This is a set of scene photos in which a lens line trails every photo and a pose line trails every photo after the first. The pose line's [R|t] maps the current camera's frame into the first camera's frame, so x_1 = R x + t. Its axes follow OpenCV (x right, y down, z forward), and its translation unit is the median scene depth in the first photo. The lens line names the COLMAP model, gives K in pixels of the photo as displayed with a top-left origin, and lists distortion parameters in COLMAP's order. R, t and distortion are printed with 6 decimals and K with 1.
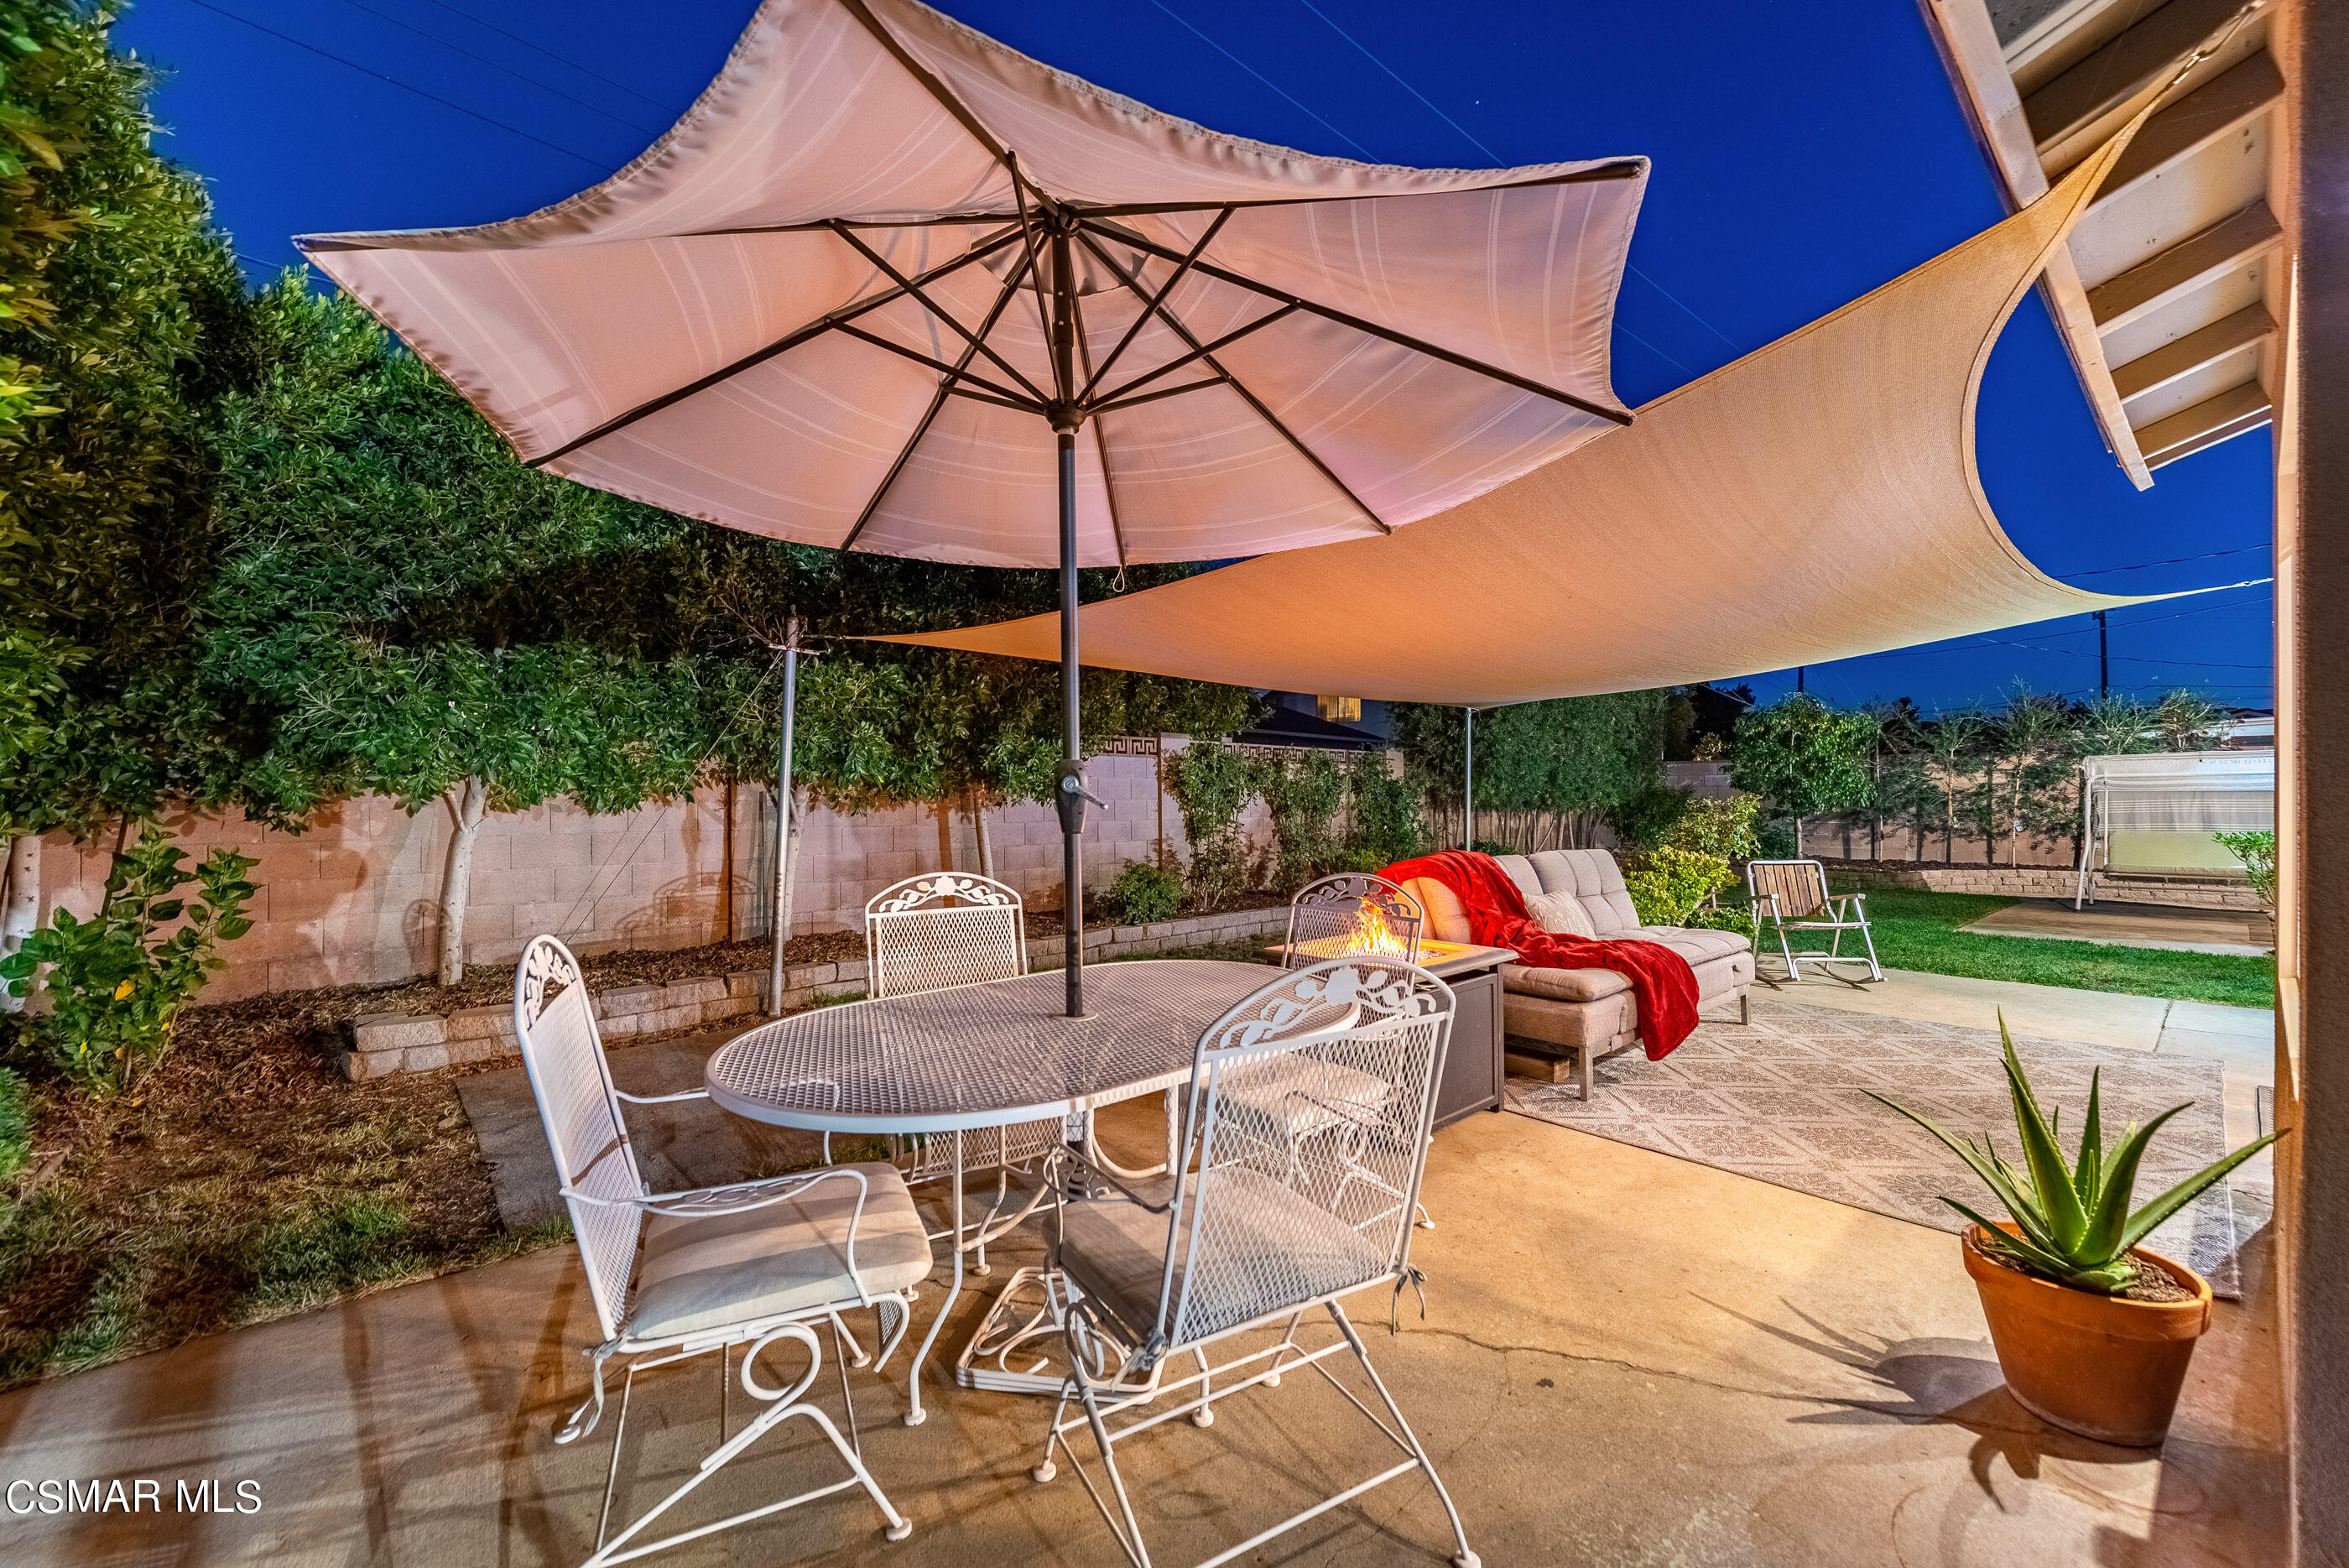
lens RADIAL K [[926.2, 0, 1176.5], [0, 926.2, 790.5], [0, 0, 1]] dist [0.013312, -0.004290]
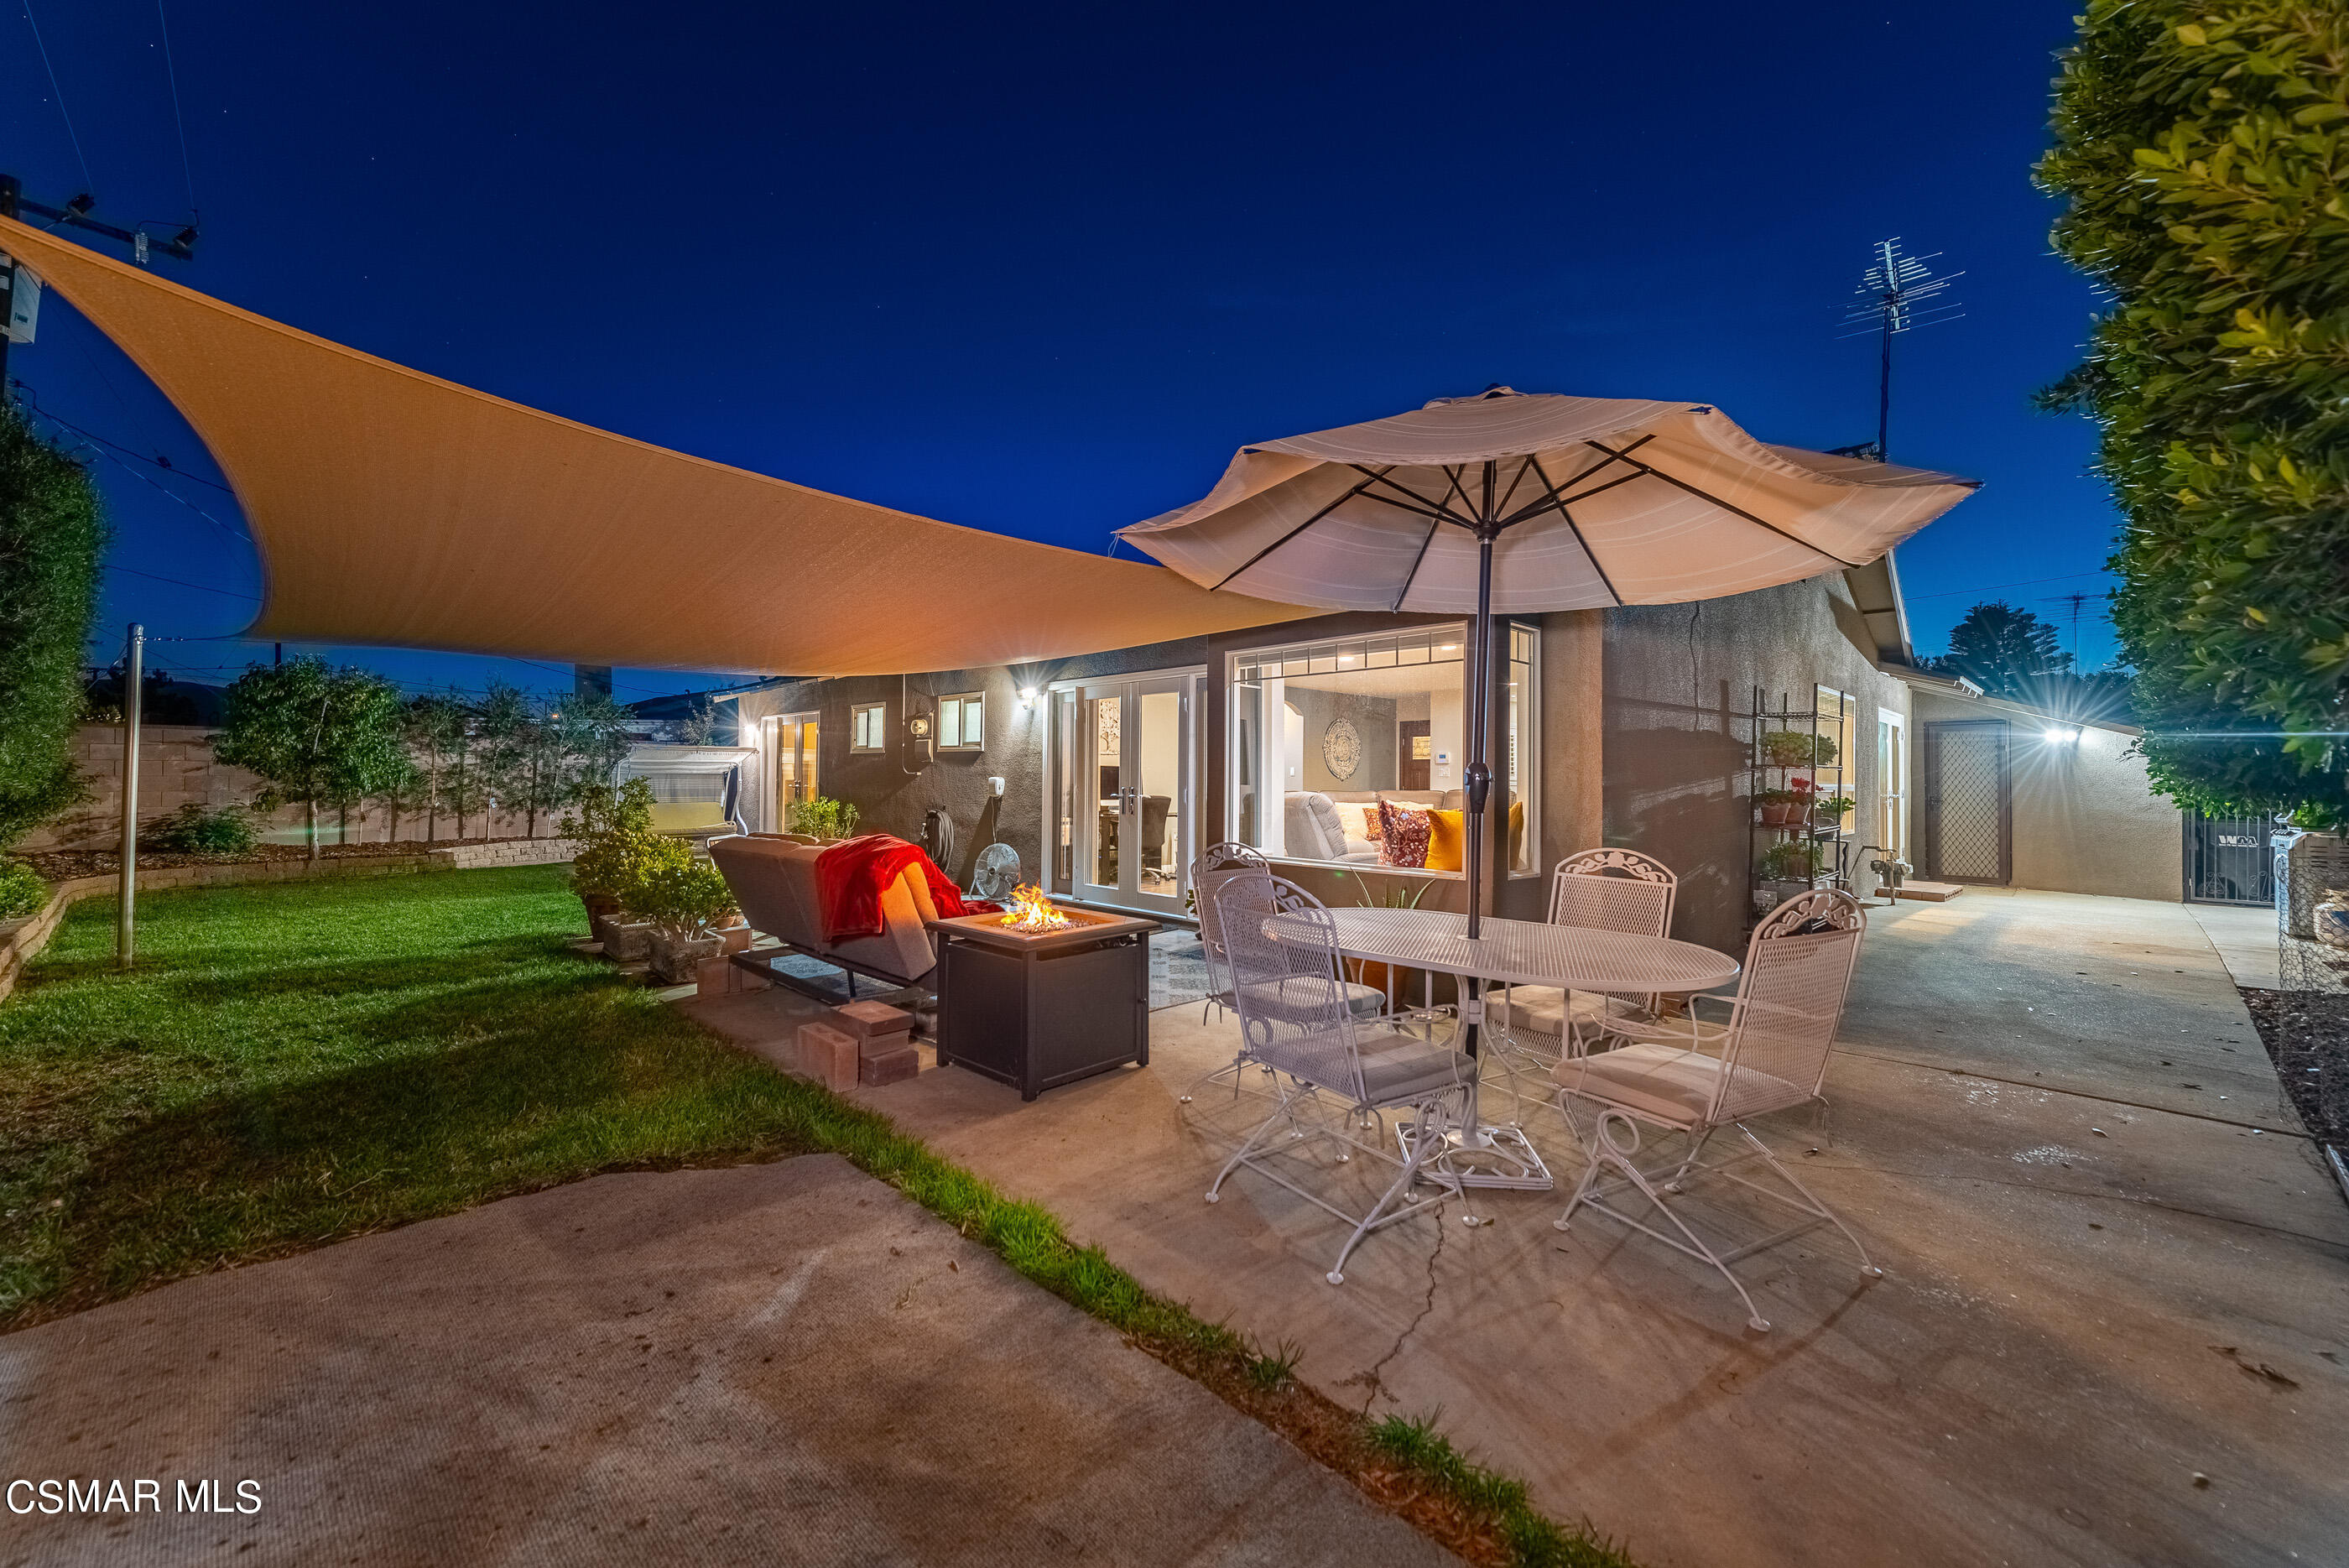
lens RADIAL K [[926.2, 0, 1183.8], [0, 926.2, 777.2], [0, 0, 1]] dist [0.013312, -0.004290]
pose [[-0.048719, 0.002001, 0.998811, -0.310433], [-0.013448, 0.999906, -0.002660, -0.000791], [-0.998722, -0.013561, -0.048687, 0.310518]]
